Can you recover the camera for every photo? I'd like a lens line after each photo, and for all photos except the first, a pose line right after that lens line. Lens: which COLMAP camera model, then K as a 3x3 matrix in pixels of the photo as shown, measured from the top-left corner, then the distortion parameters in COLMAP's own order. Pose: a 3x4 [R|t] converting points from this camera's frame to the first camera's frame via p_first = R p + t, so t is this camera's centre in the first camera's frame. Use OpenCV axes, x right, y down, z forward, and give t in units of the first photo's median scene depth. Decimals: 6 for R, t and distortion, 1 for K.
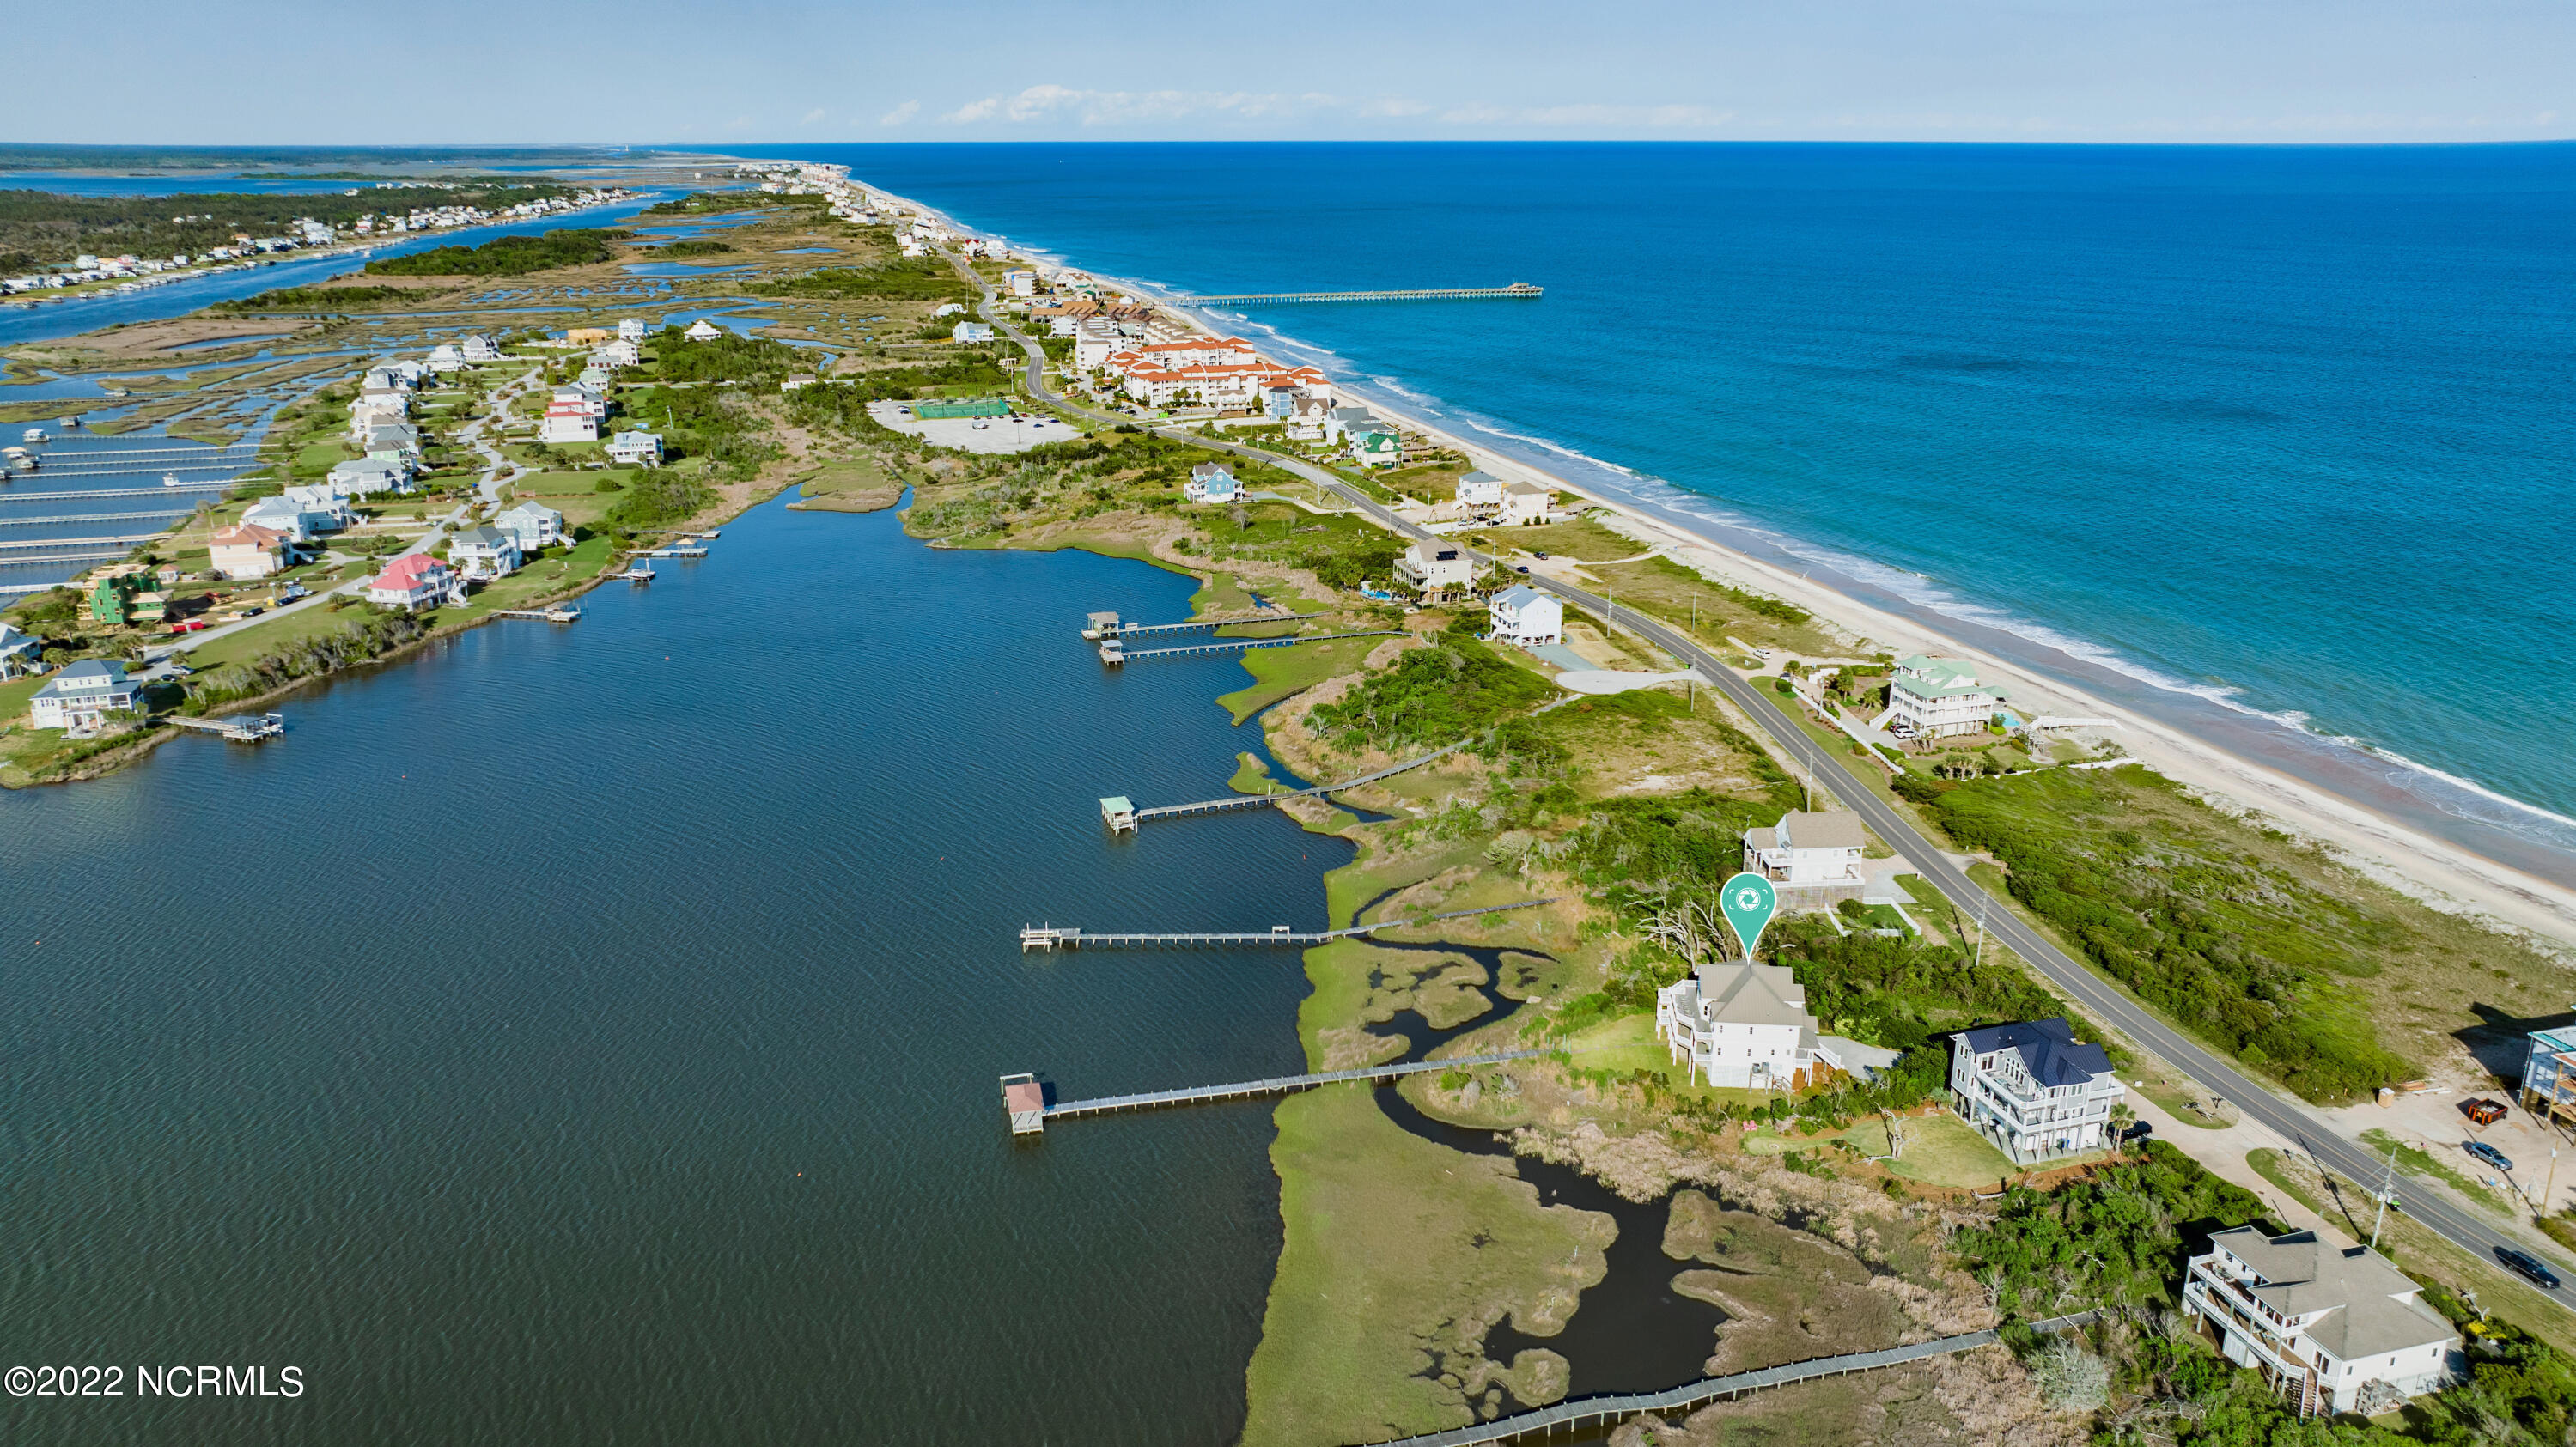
lens RADIAL K [[1791.4, 0, 1288.0], [0, 1791.4, 723.5], [0, 0, 1]] dist [0.032977, -0.148809]
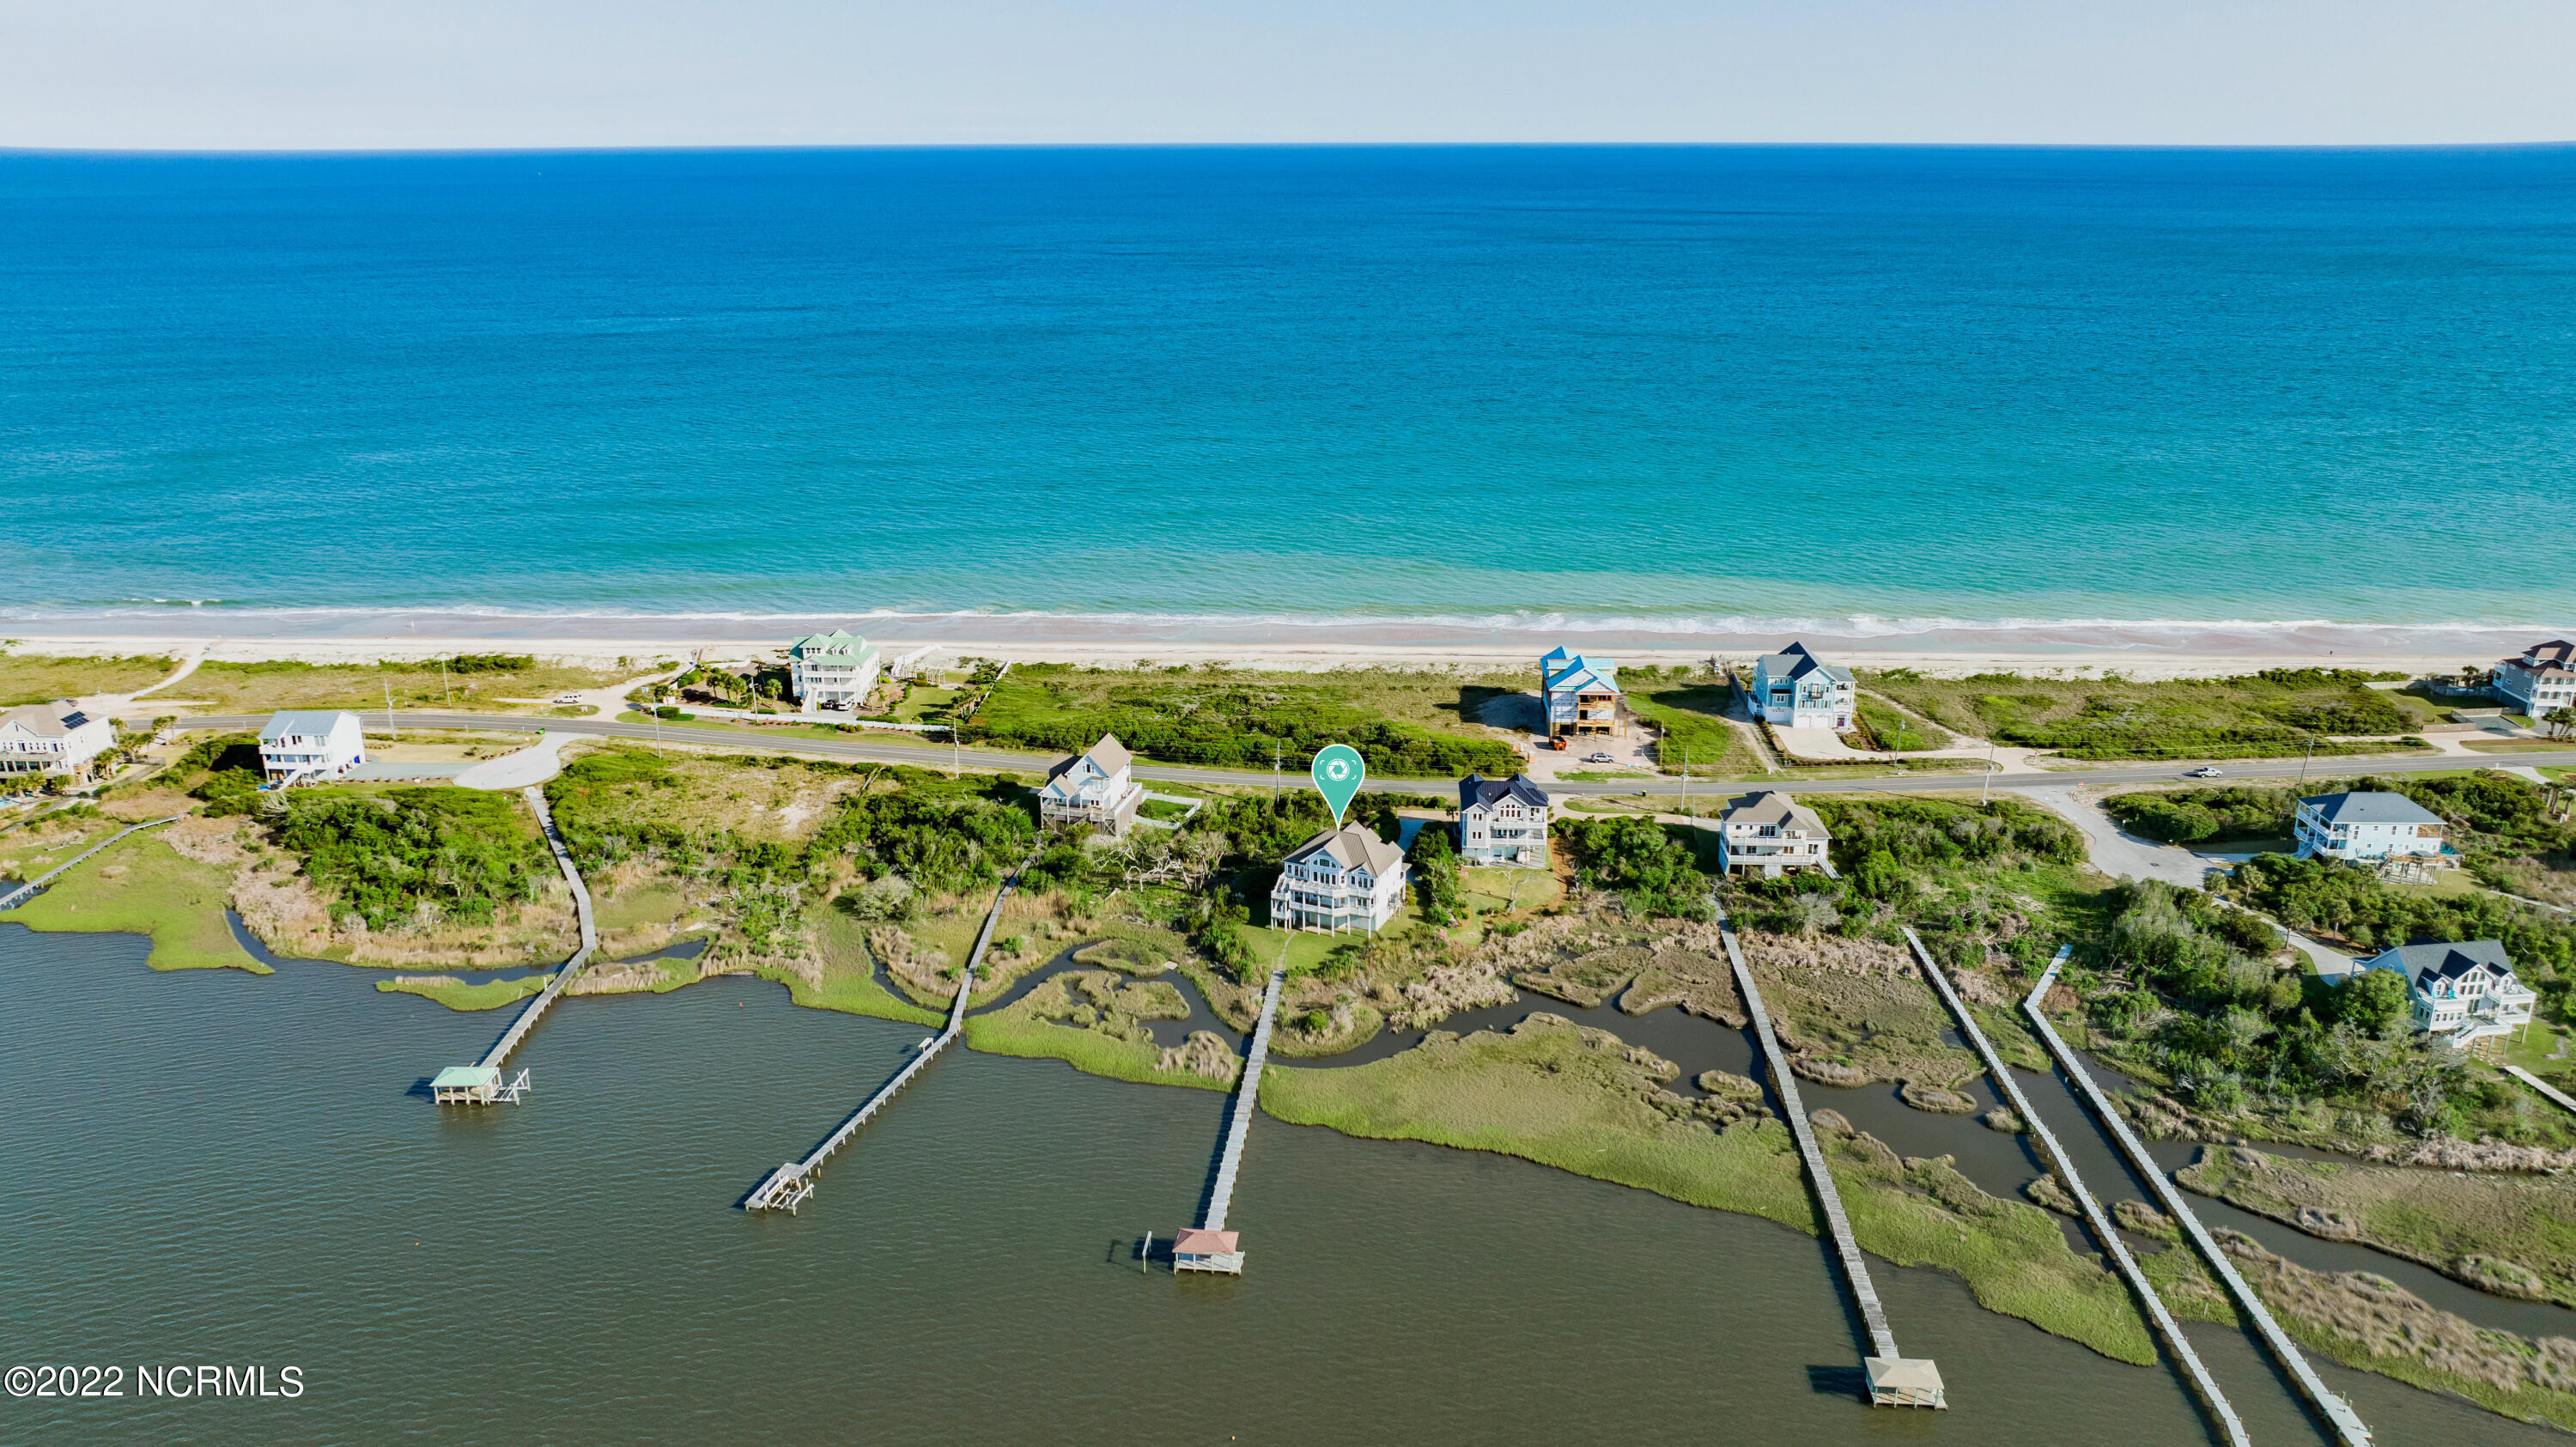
lens RADIAL K [[1791.7, 0, 1288.0], [0, 1791.7, 723.5], [0, 0, 1]] dist [0.032977, -0.148809]
pose [[0.341531, -0.297574, 0.891519, -0.626094], [0.299605, 0.933540, 0.196825, -0.139743], [-0.890839, 0.199882, 0.407987, 0.412492]]
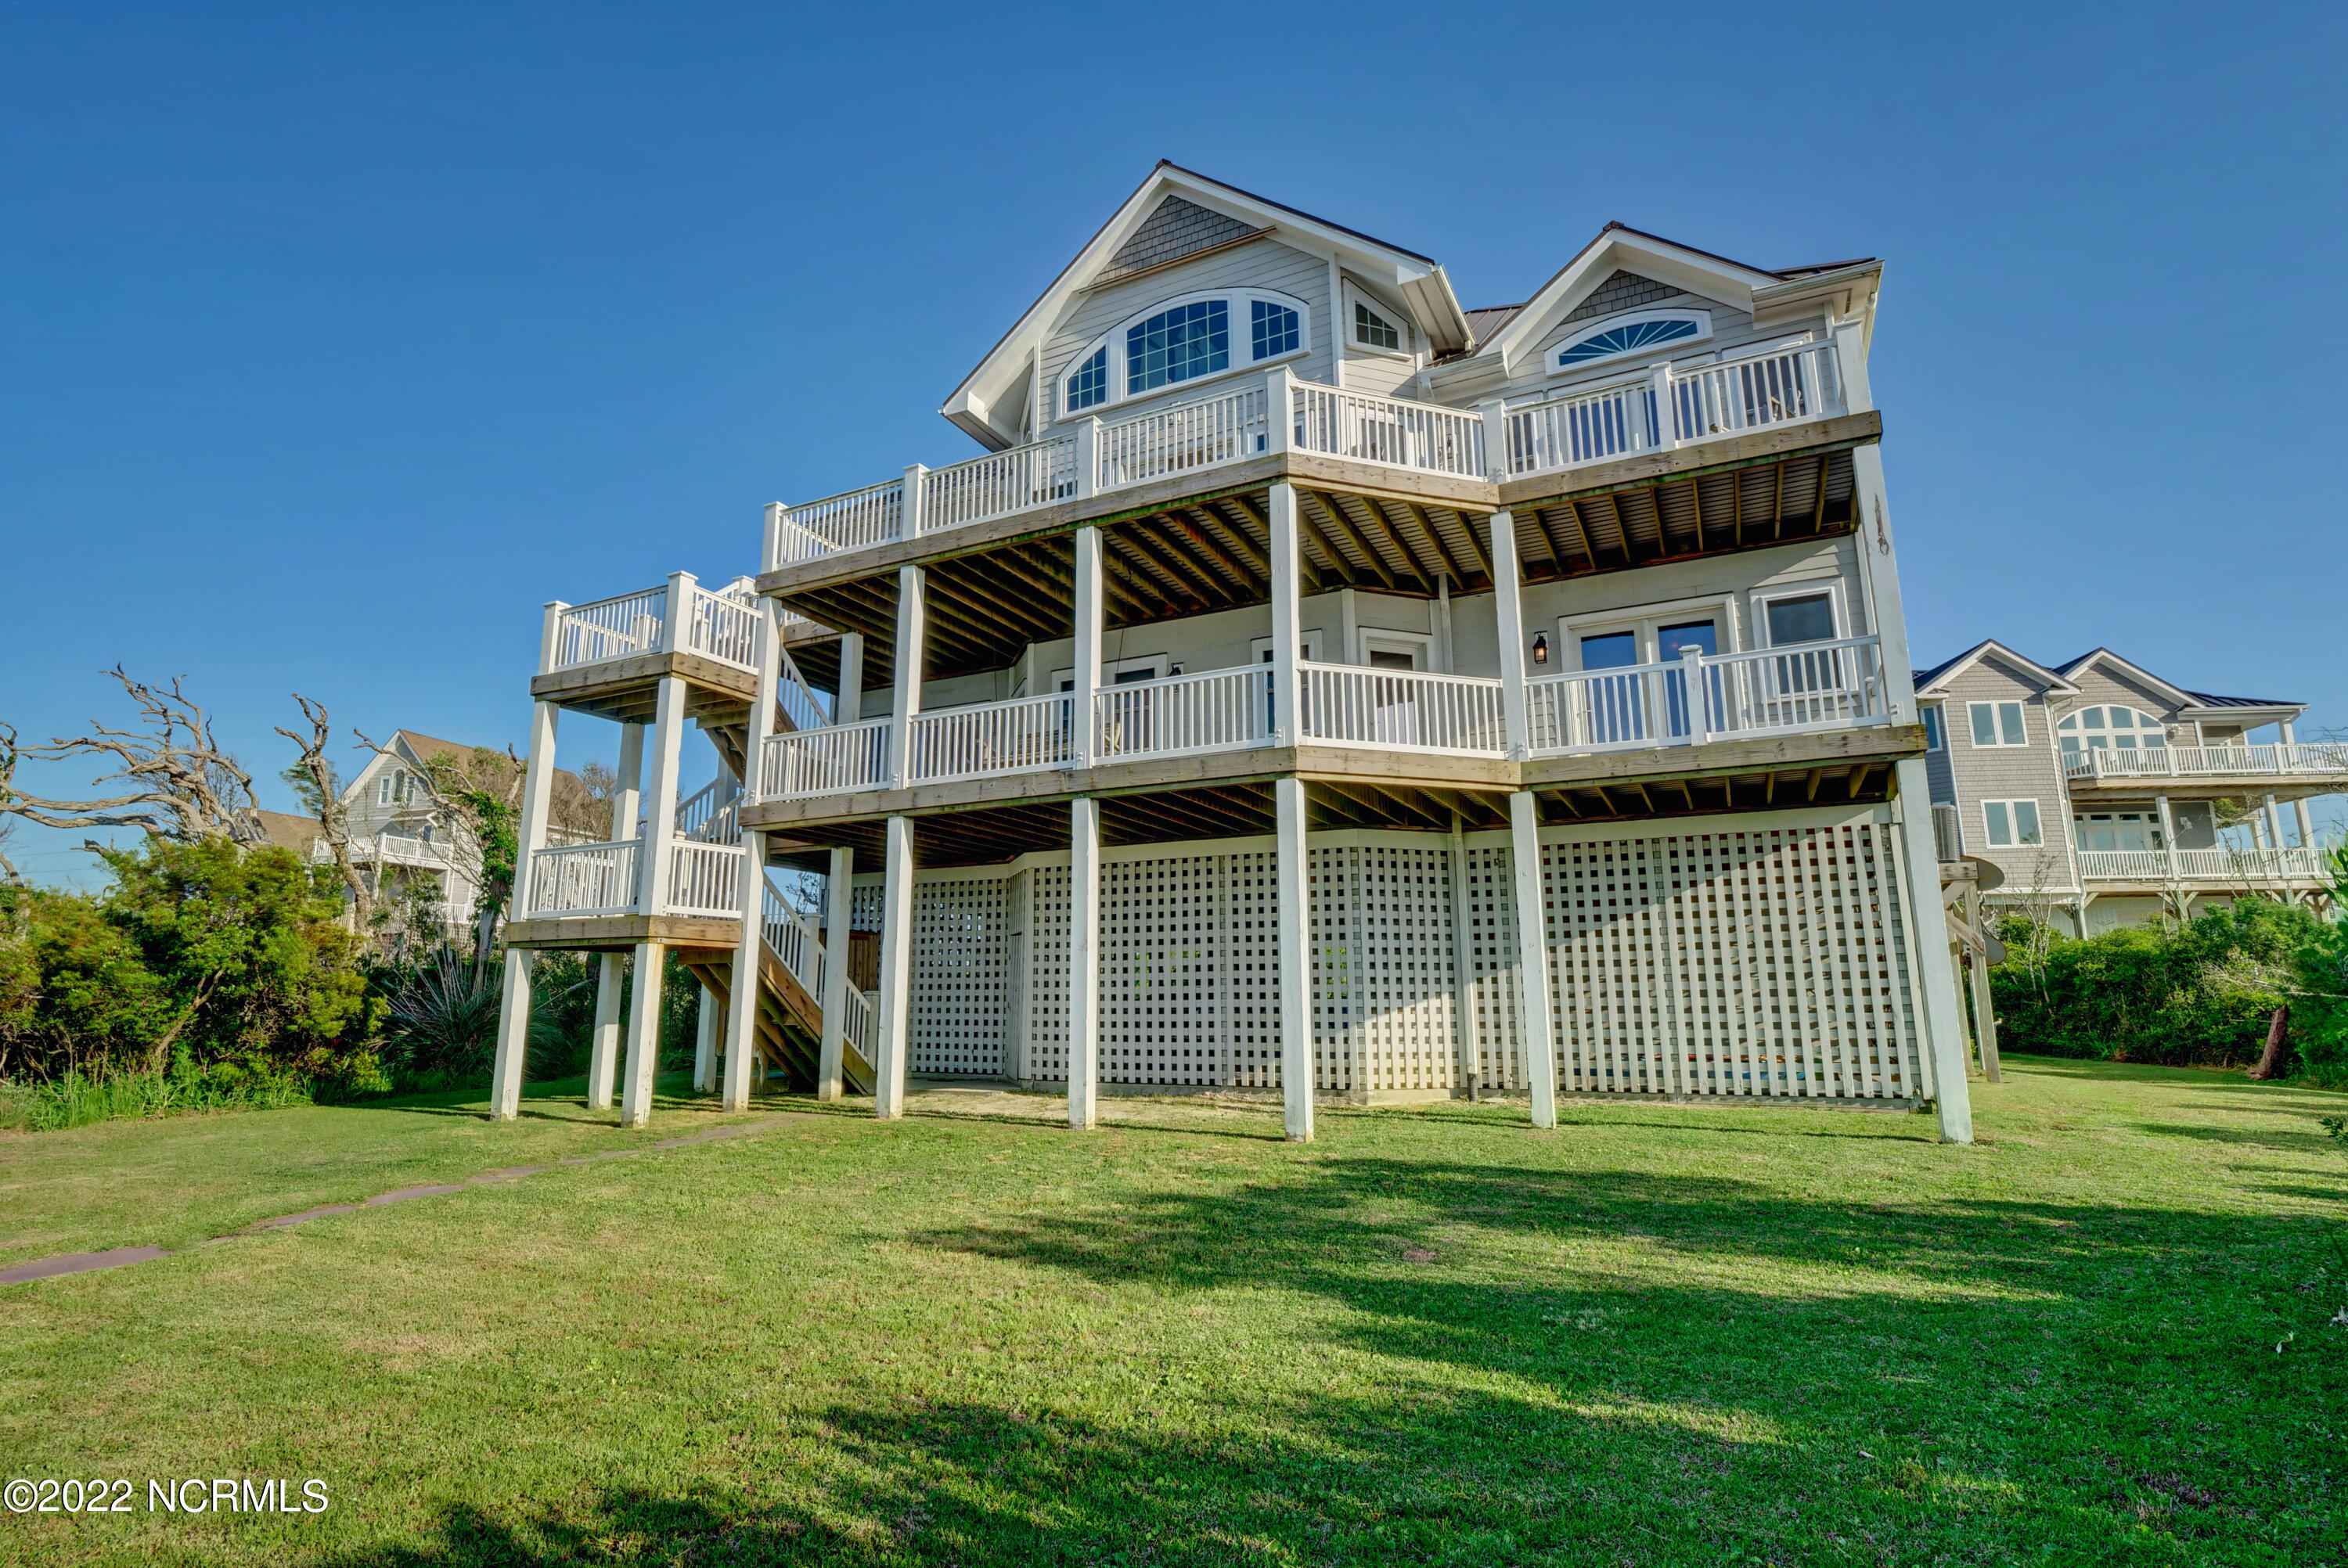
lens RADIAL K [[1130.1, 0, 1165.1], [0, 1130.1, 775.2], [0, 0, 1]] dist [-0.002599, -0.009361]
pose [[0.377758, 0.182791, 0.907682, 0.144310], [0.294987, 0.905477, -0.305114, 0.153532], [-0.877657, 0.383014, 0.288131, 0.783529]]
